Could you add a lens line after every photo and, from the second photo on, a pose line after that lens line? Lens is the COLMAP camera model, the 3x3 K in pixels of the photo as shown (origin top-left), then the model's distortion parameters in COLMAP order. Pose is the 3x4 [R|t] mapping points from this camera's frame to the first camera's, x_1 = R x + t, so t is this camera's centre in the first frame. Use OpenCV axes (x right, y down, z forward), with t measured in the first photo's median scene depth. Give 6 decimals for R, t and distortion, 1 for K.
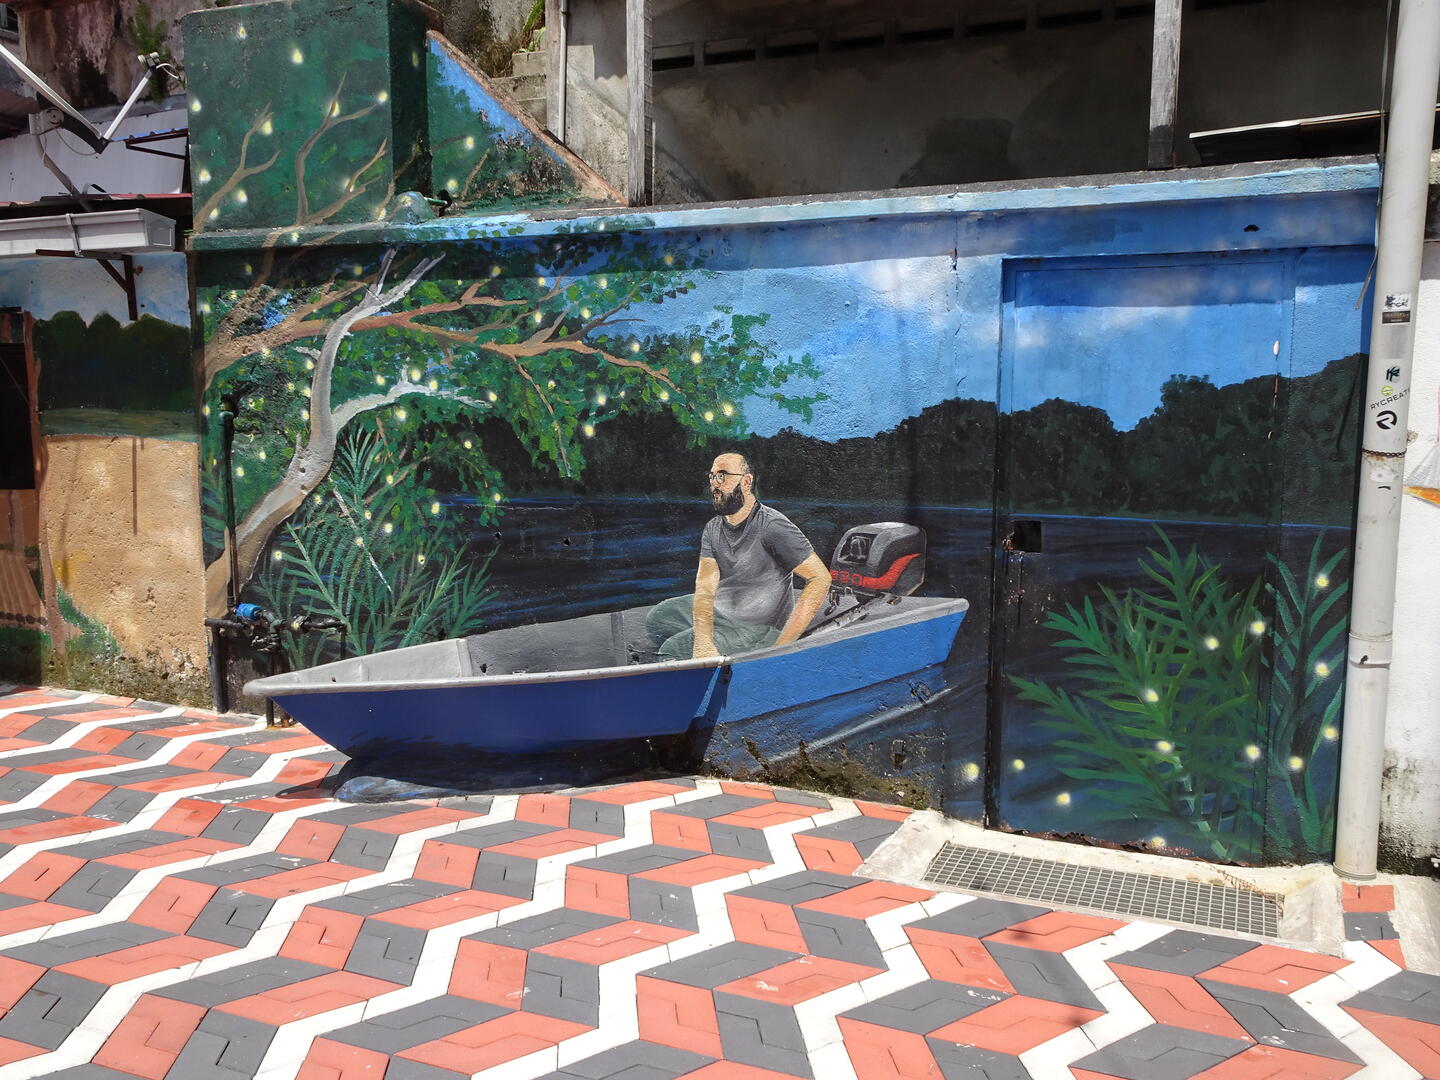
lens RADIAL K [[1235.3, 0, 719.8], [0, 1235.3, 543.1], [0, 0, 1]] dist [0.011683, -0.002321]
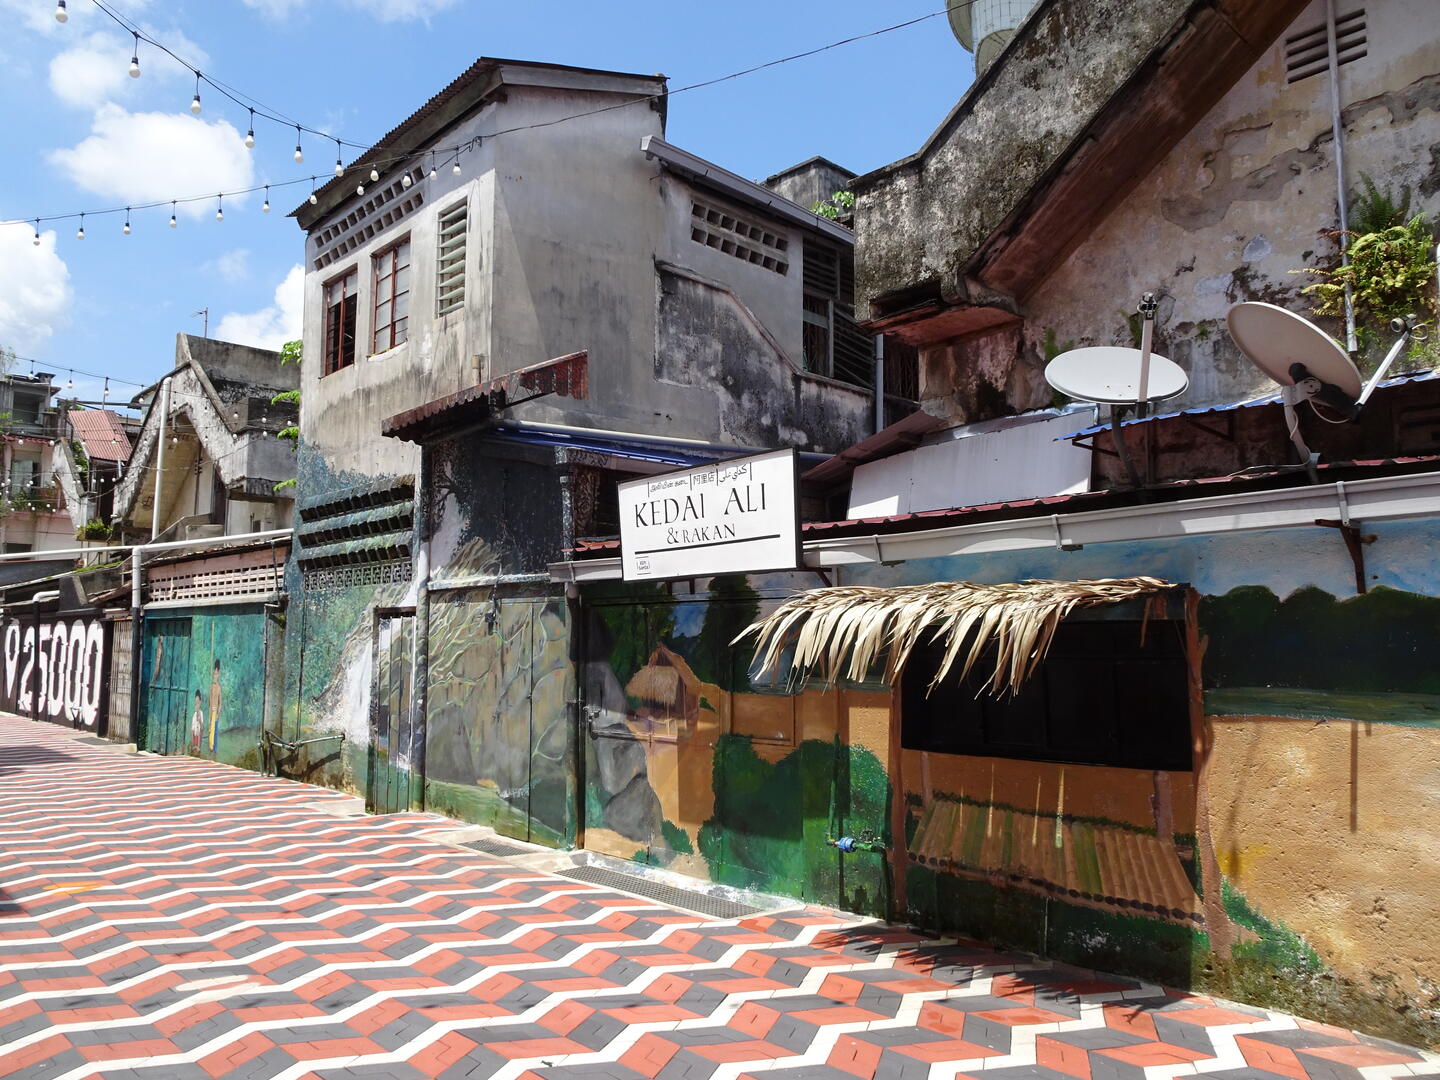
lens RADIAL K [[1012.1, 0, 721.8], [0, 1012.1, 538.9], [0, 0, 1]] dist [0.000109, -0.000321]
pose [[0.915046, -0.041006, -0.401259, -0.619525], [-0.054991, 0.972847, -0.224821, -0.025126], [0.399583, 0.227787, 0.887945, 0.139885]]
